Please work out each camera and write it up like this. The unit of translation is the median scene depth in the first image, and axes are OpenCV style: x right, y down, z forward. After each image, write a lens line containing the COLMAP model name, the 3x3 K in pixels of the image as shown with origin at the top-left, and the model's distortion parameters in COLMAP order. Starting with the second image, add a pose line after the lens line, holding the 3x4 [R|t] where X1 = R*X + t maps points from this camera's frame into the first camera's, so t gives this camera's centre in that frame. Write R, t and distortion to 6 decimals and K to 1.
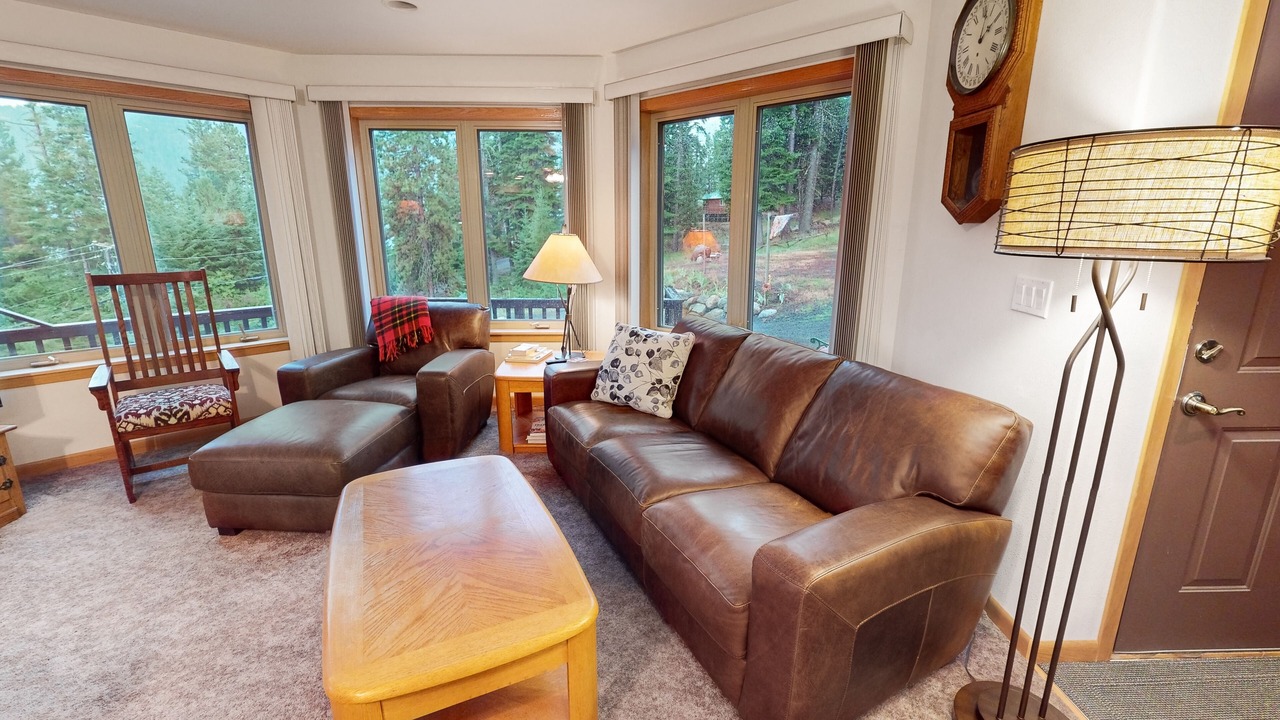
lens RADIAL K [[558.5, 0, 640.0], [0, 558.5, 360.0], [0, 0, 1]] dist [0.086653, -0.025895]
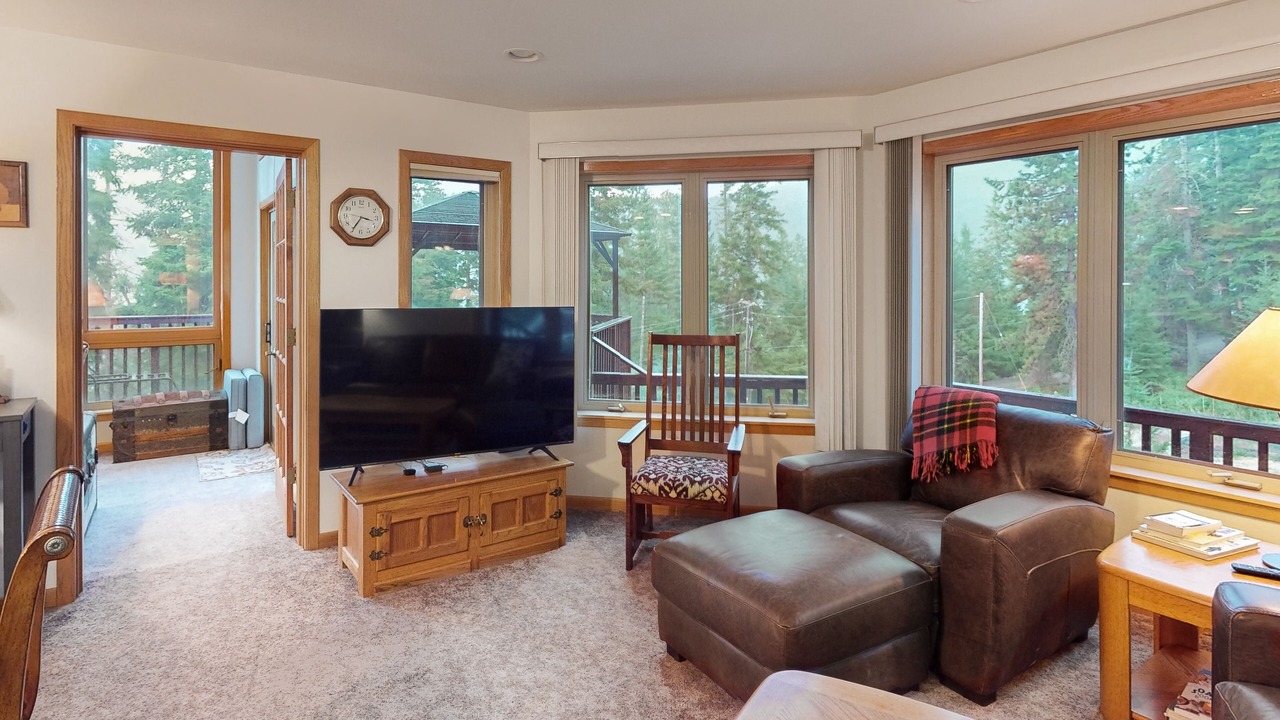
lens RADIAL K [[637.9, 0, 638.4], [0, 637.9, 276.4], [0, 0, 1]] dist [-0.006828, 0.000048]
pose [[0.543643, 0.006710, -0.839290, 0.012196], [-0.207381, 0.970037, -0.126574, -0.079406], [0.813293, 0.242864, 0.528745, 0.295717]]
